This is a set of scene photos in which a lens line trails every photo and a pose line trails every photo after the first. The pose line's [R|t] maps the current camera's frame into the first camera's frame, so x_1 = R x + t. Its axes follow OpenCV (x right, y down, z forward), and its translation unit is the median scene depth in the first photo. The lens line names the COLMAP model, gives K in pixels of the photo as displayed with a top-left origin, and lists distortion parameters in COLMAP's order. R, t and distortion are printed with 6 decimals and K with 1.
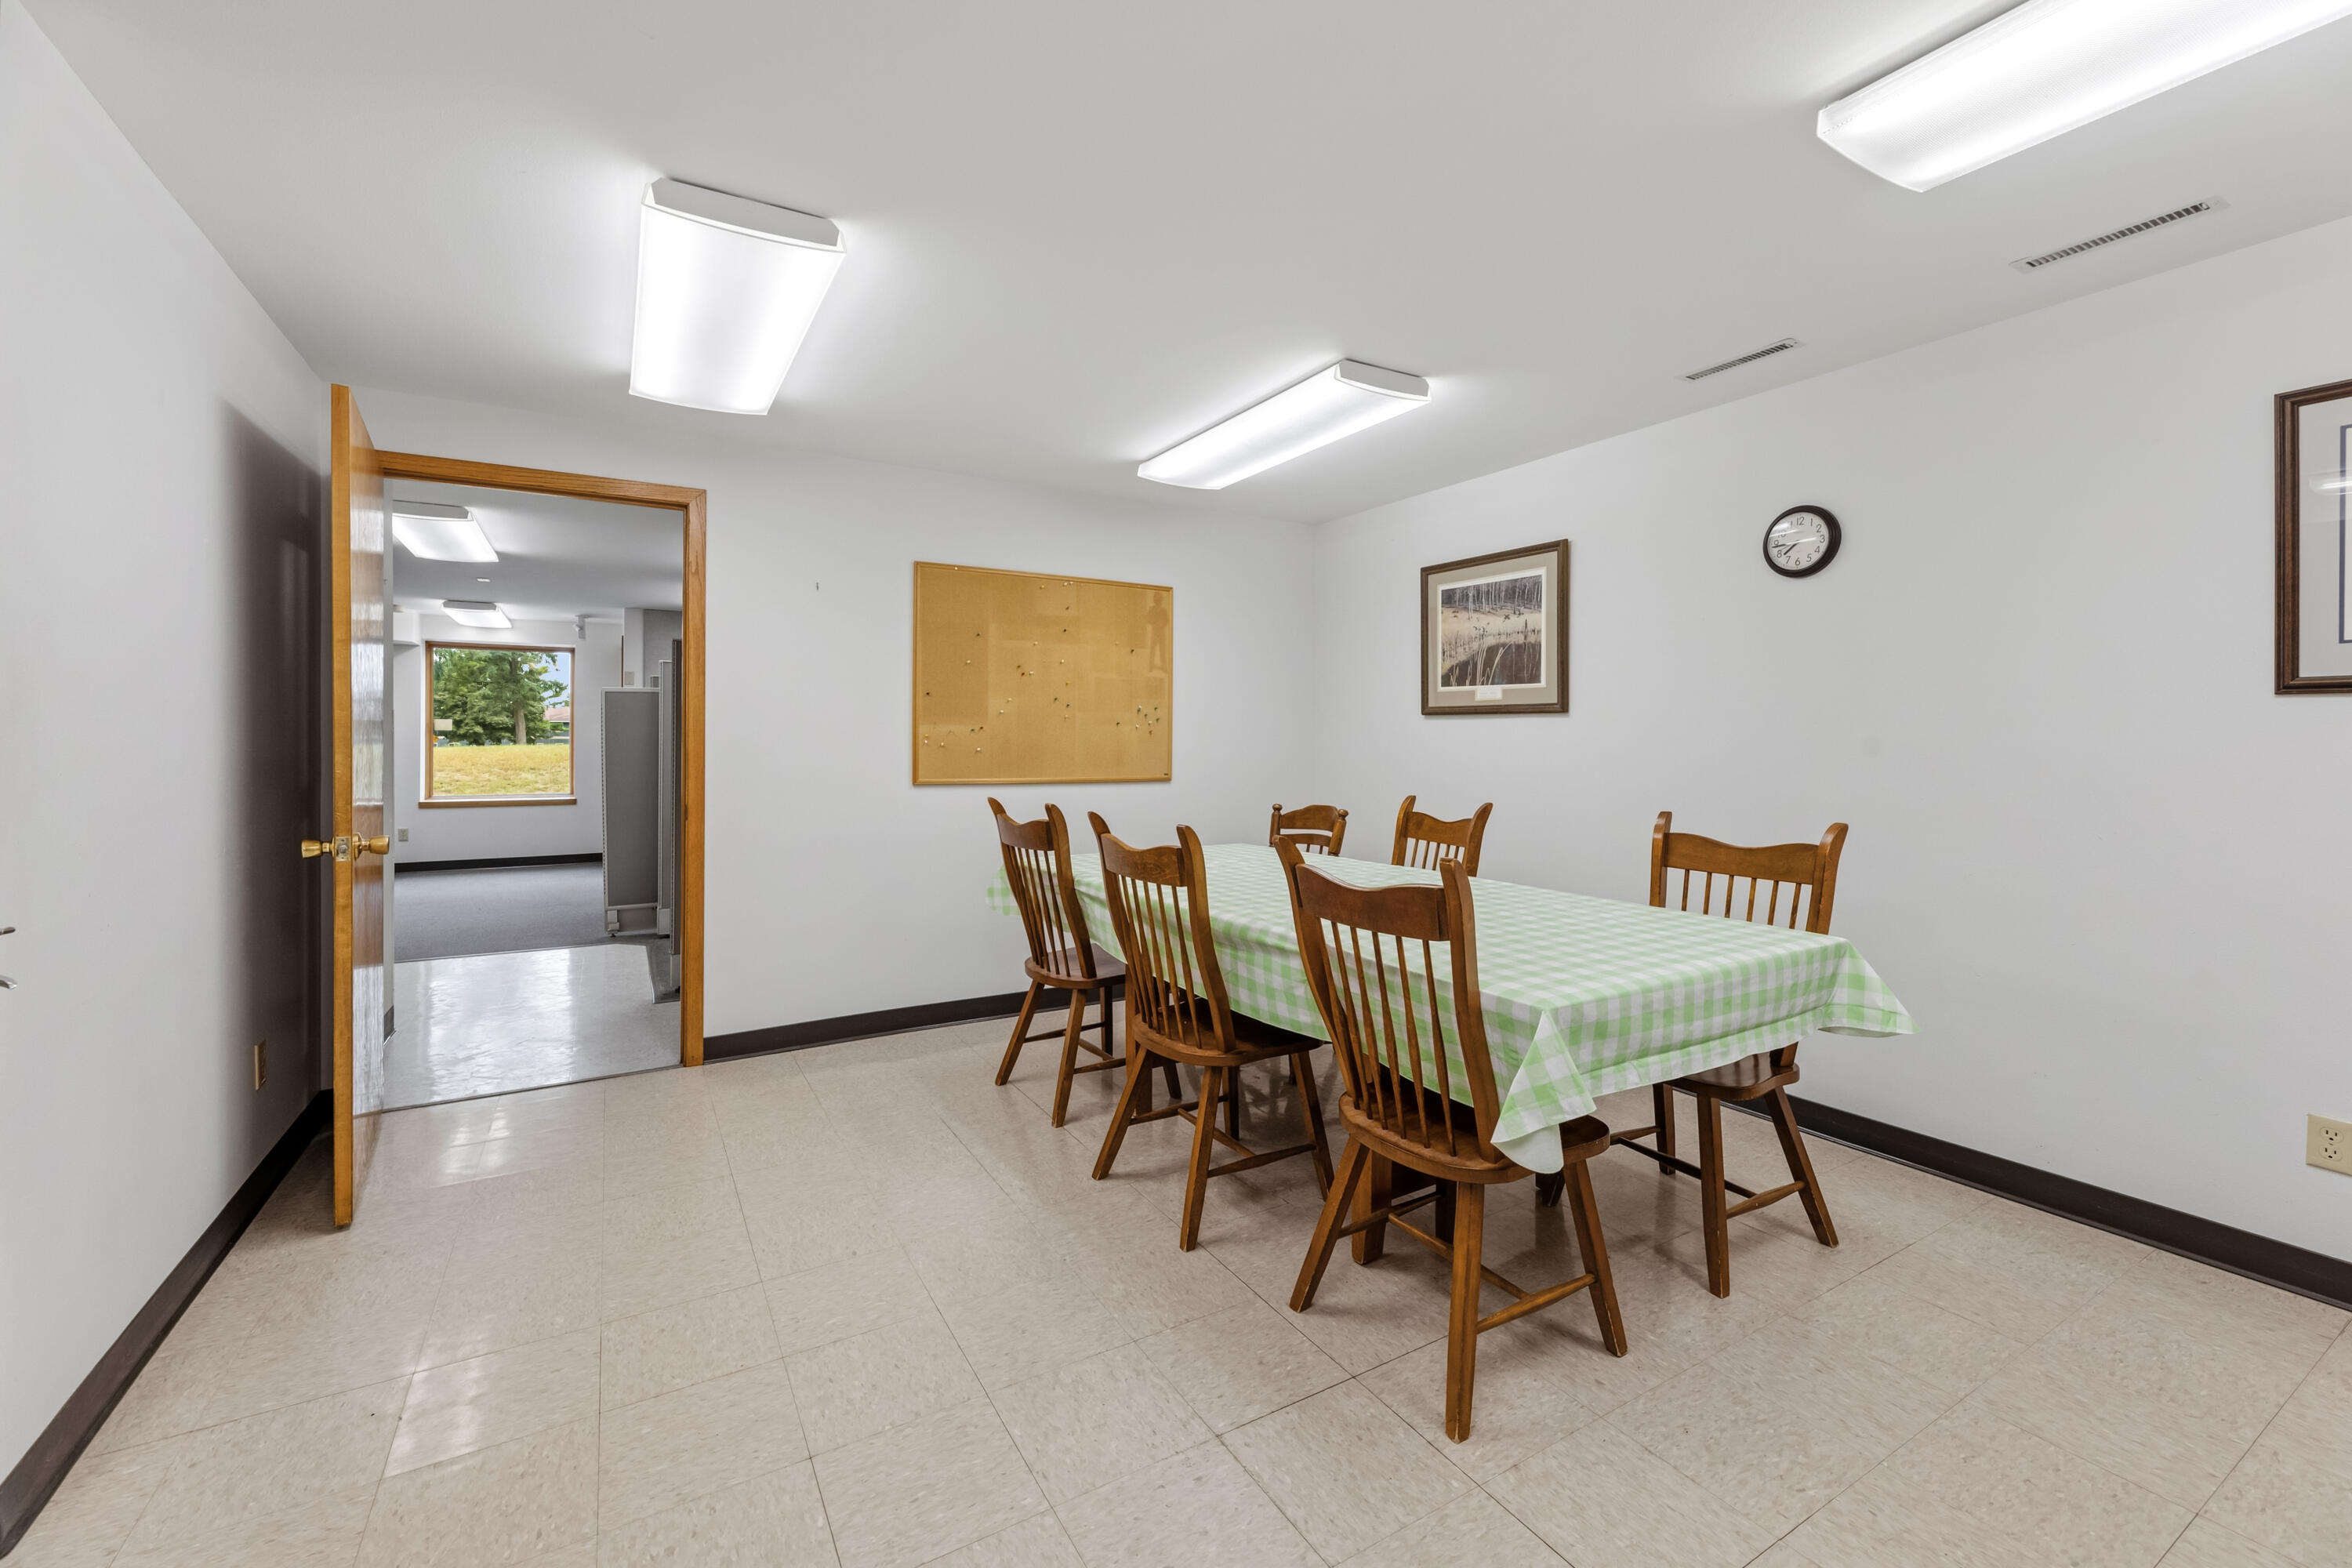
lens RADIAL K [[970.8, 0, 1188.5], [0, 970.8, 739.5], [0, 0, 1]] dist [0.000317, 0.000037]
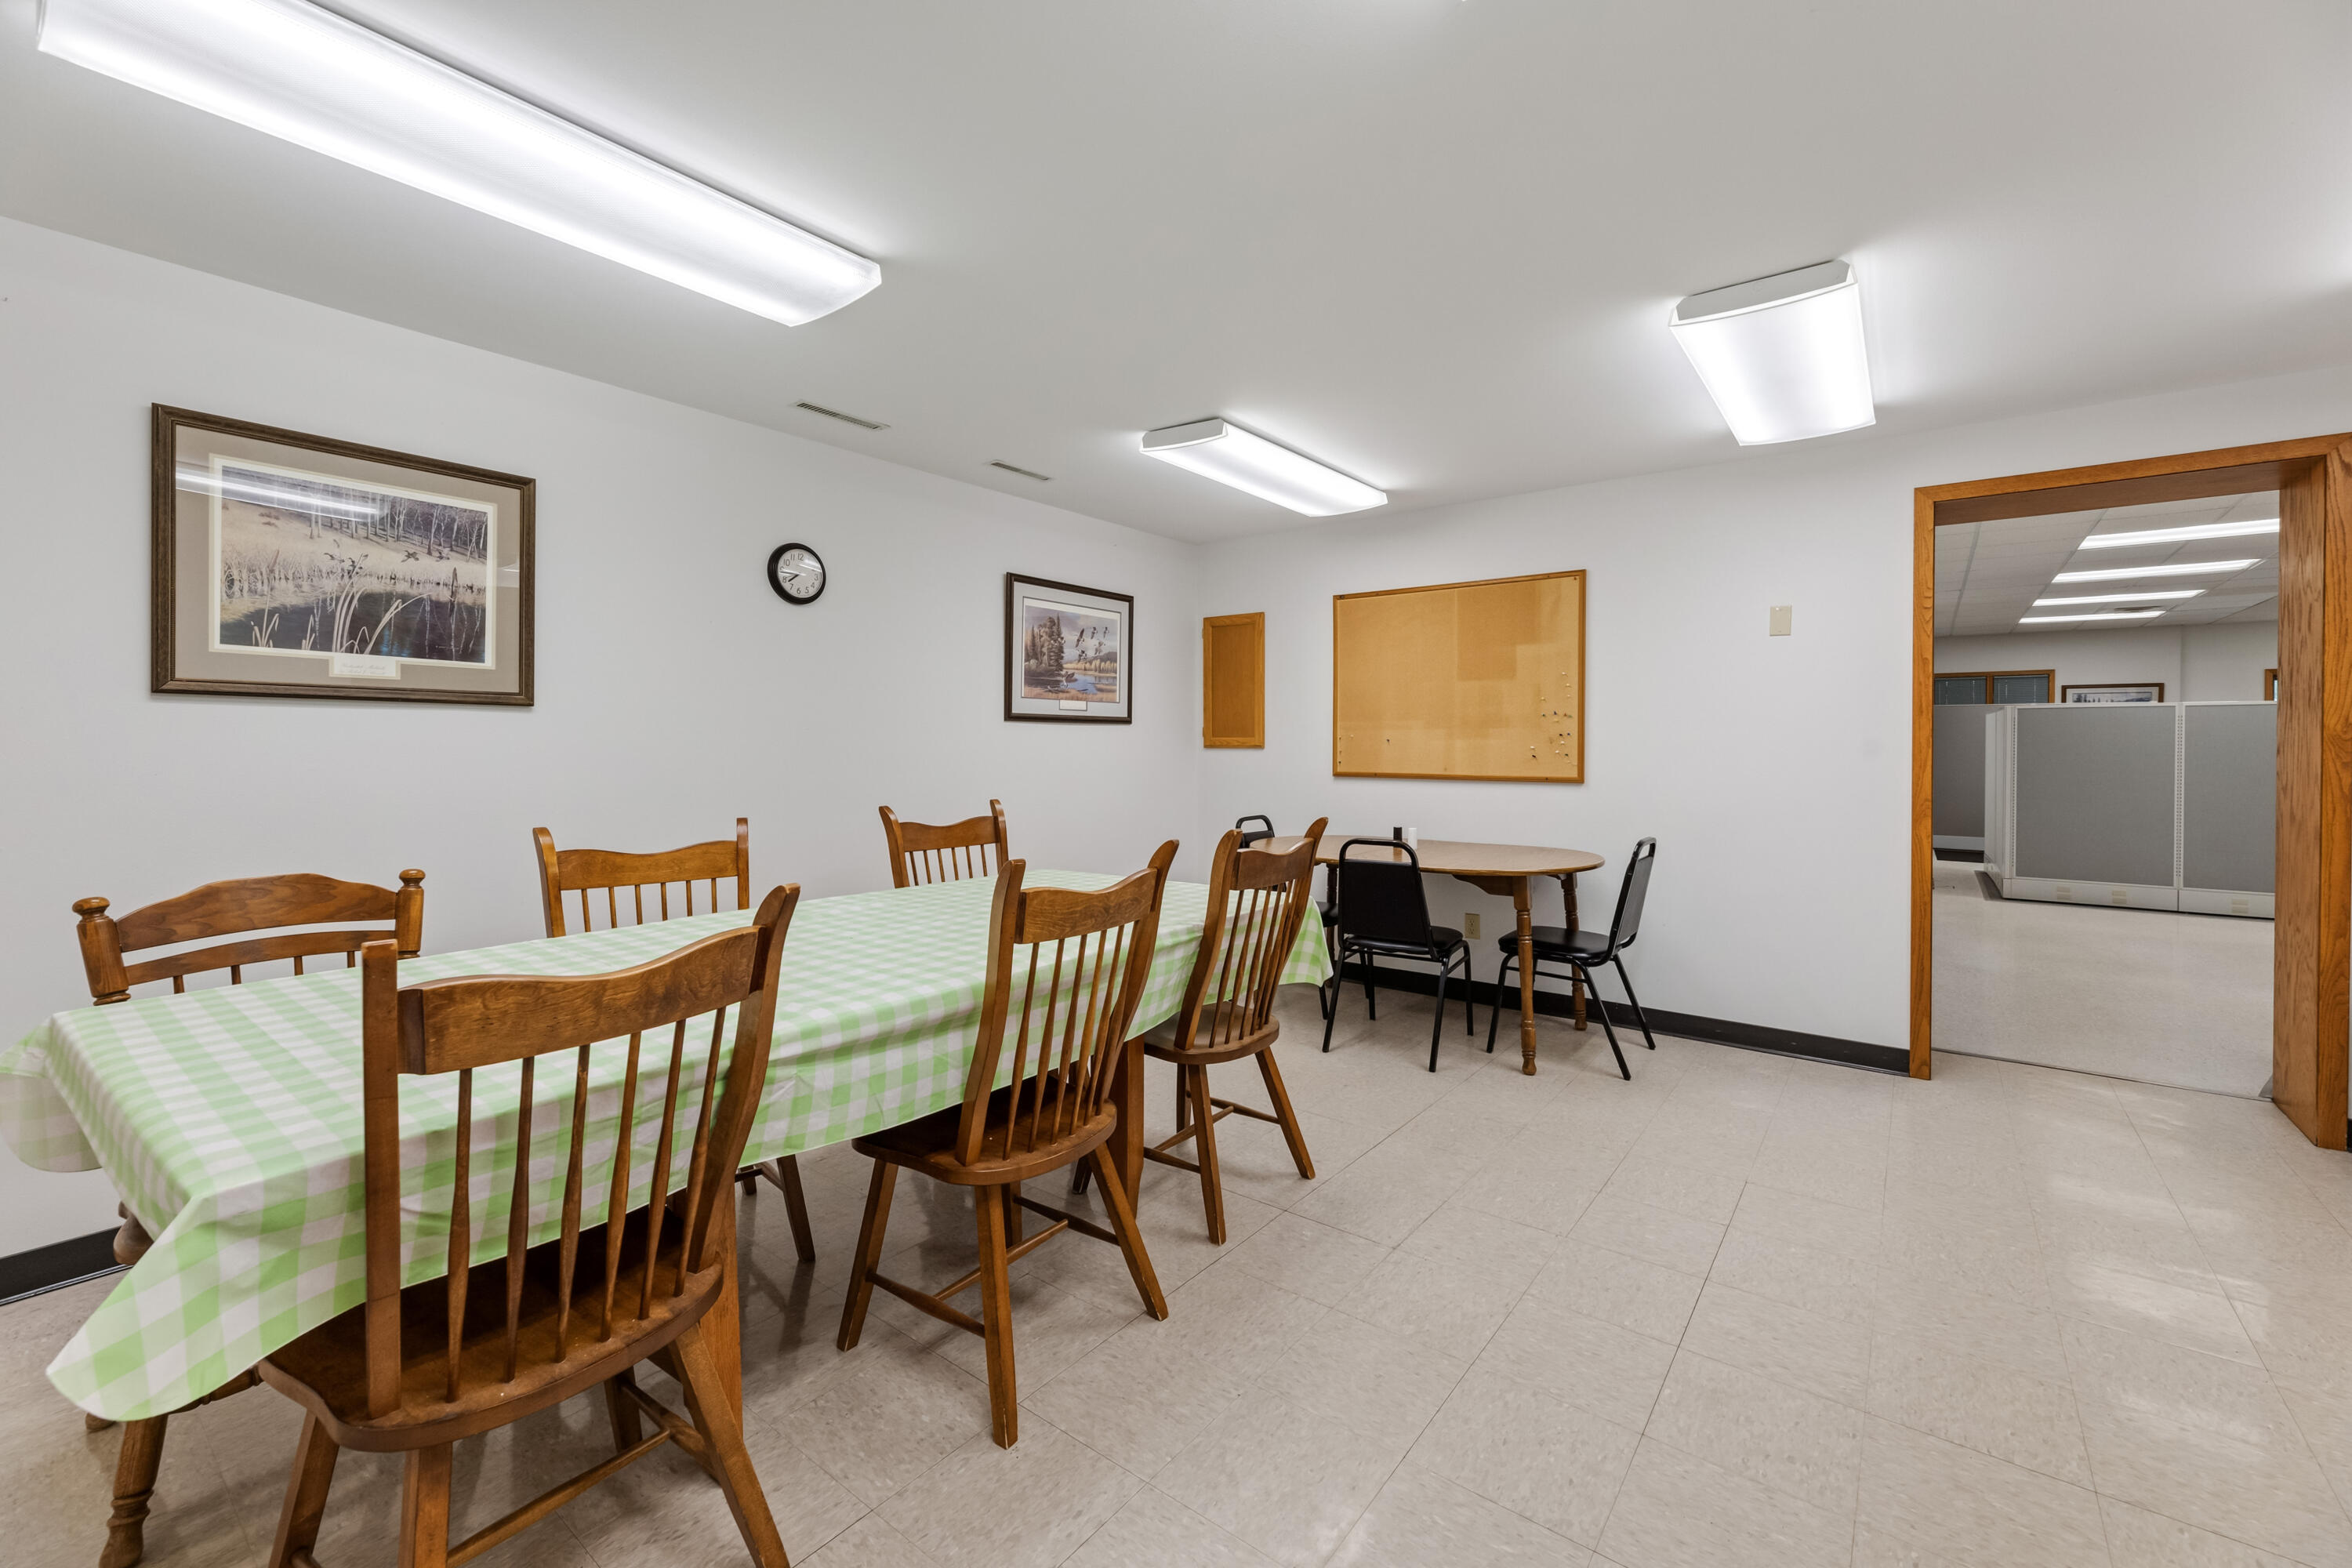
lens RADIAL K [[970.8, 0, 1186.4], [0, 970.8, 743.4], [0, 0, 1]] dist [0.000317, 0.000037]
pose [[-0.374754, -0.001014, 0.927124, -0.468158], [-0.002706, 0.999996, 0.000000, 0.000078], [-0.927120, -0.002508, -0.374756, 0.738144]]
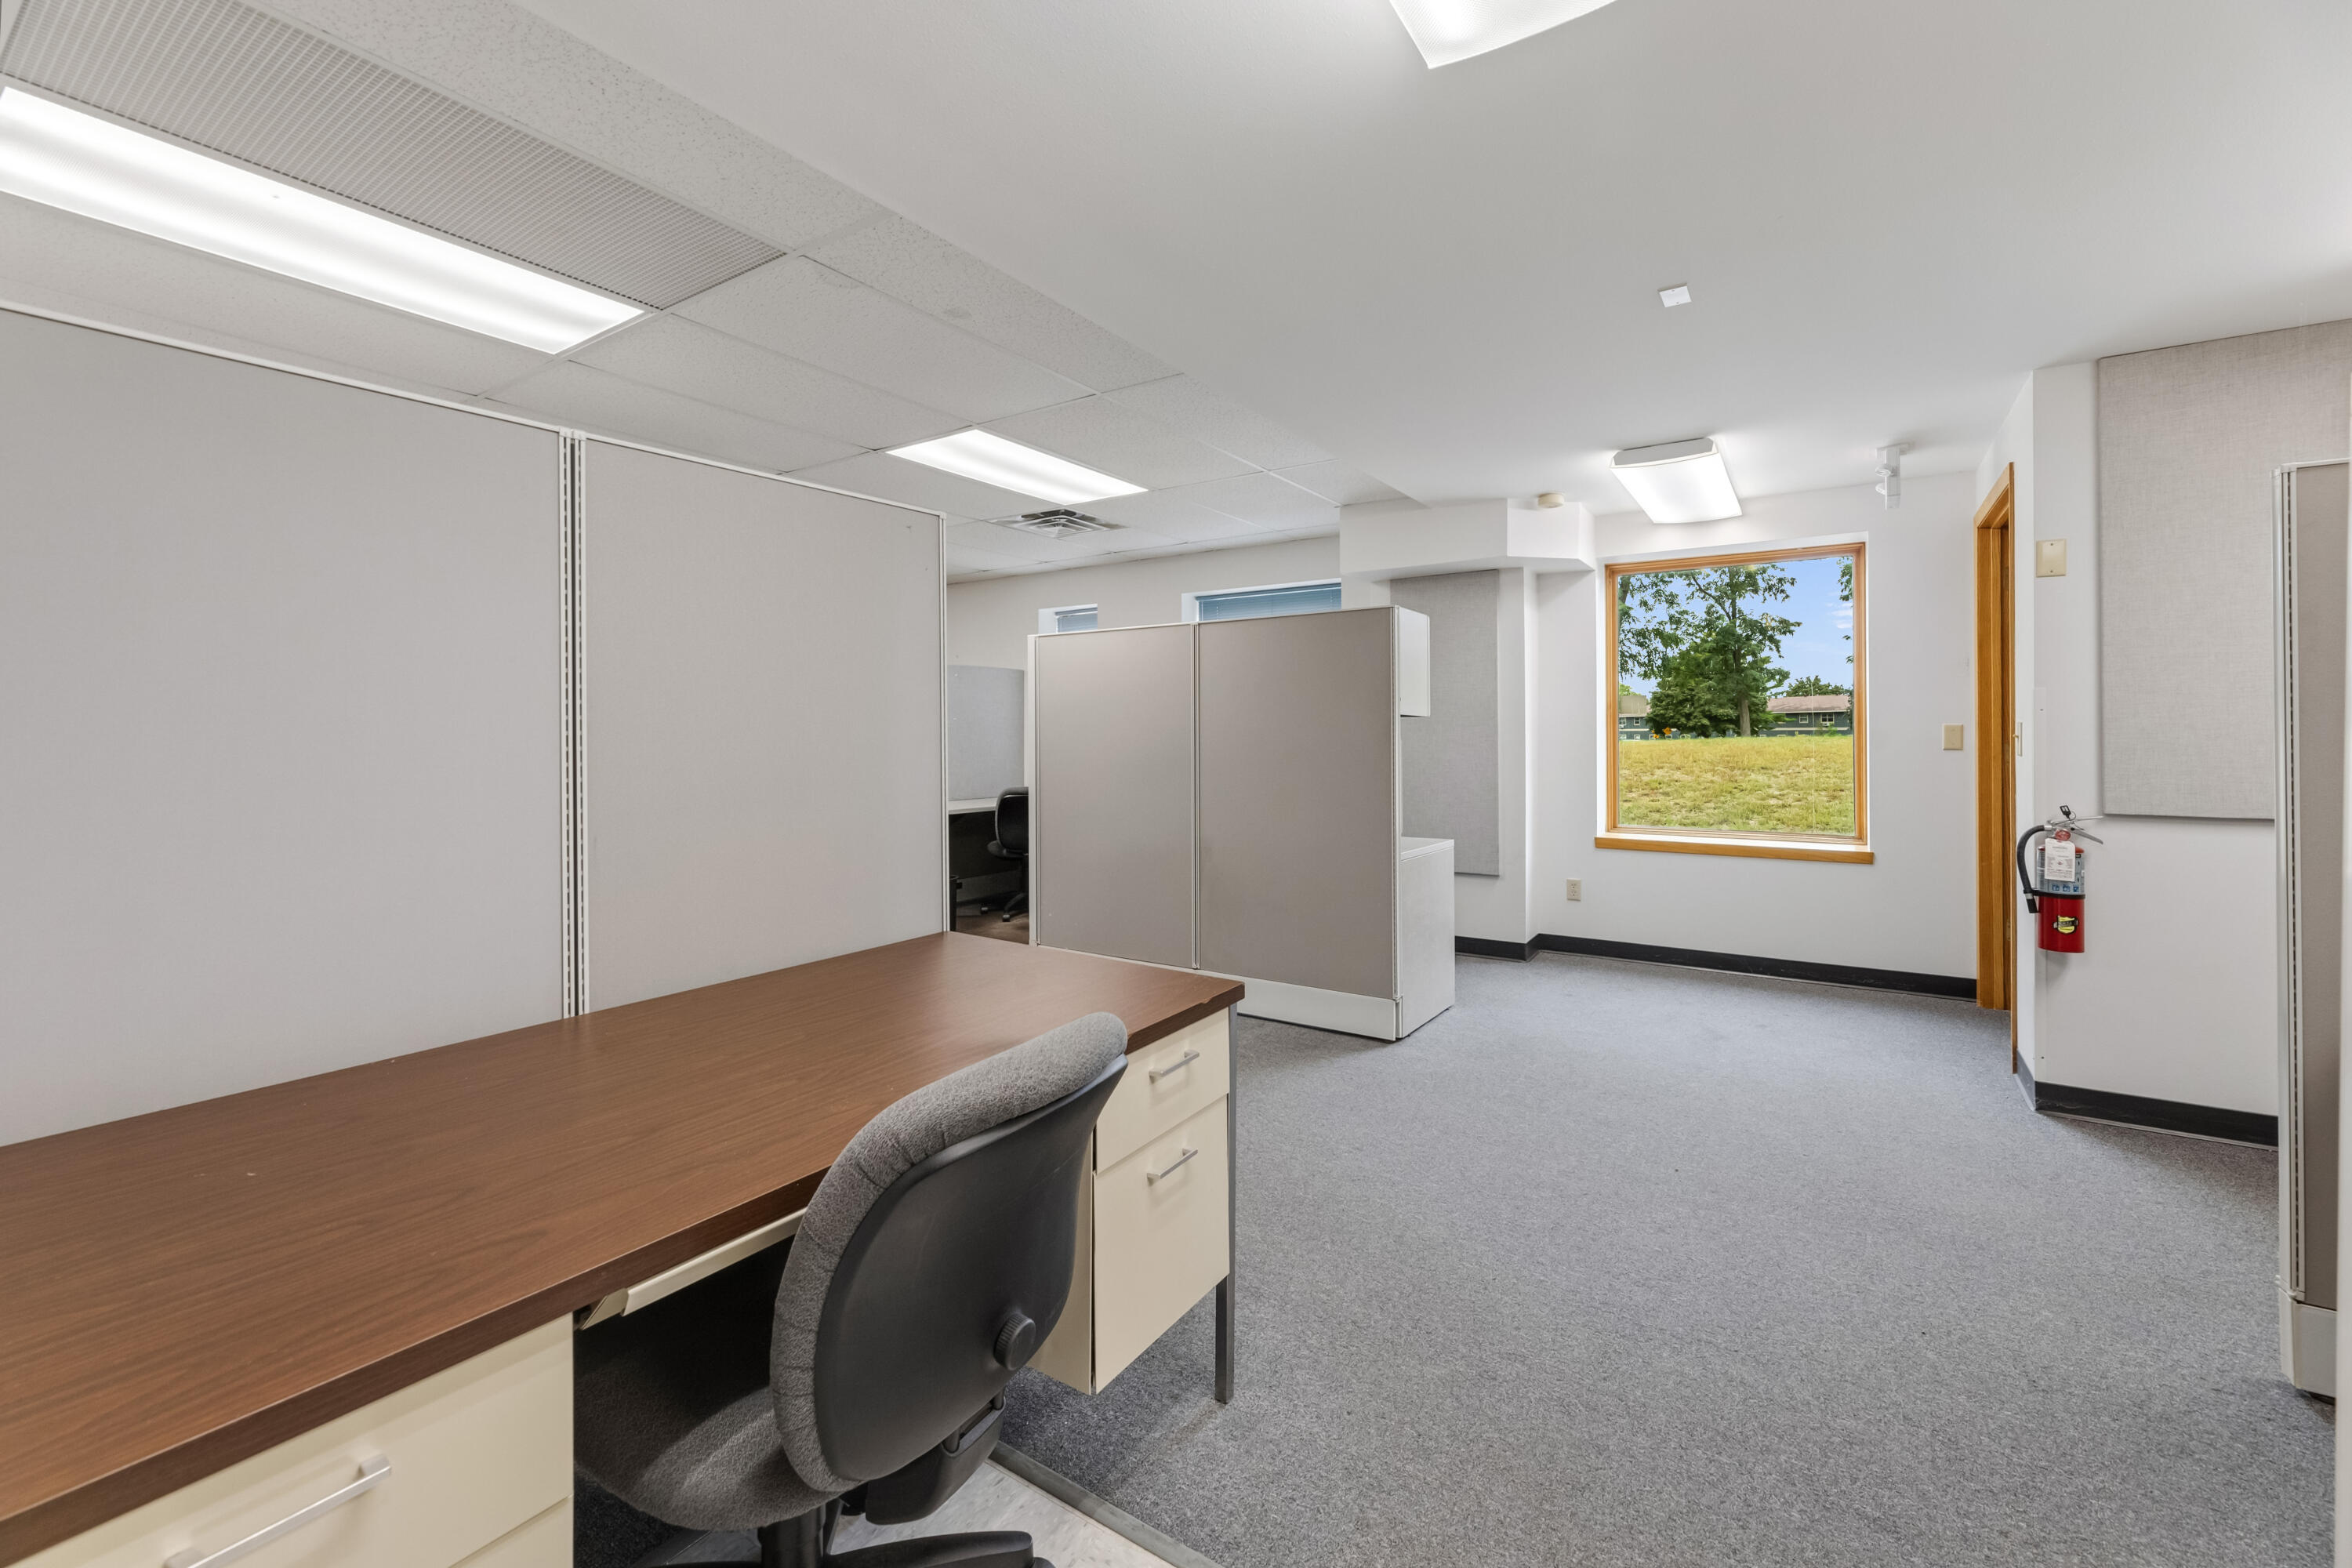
lens RADIAL K [[970.8, 0, 1188.0], [0, 970.8, 727.1], [0, 0, 1]] dist [0.000317, 0.000037]
pose [[0.433770, -0.010170, -0.900966, -0.189446], [0.006386, 0.999946, -0.008213, 0.000500], [0.901001, -0.002191, 0.433811, 0.267994]]
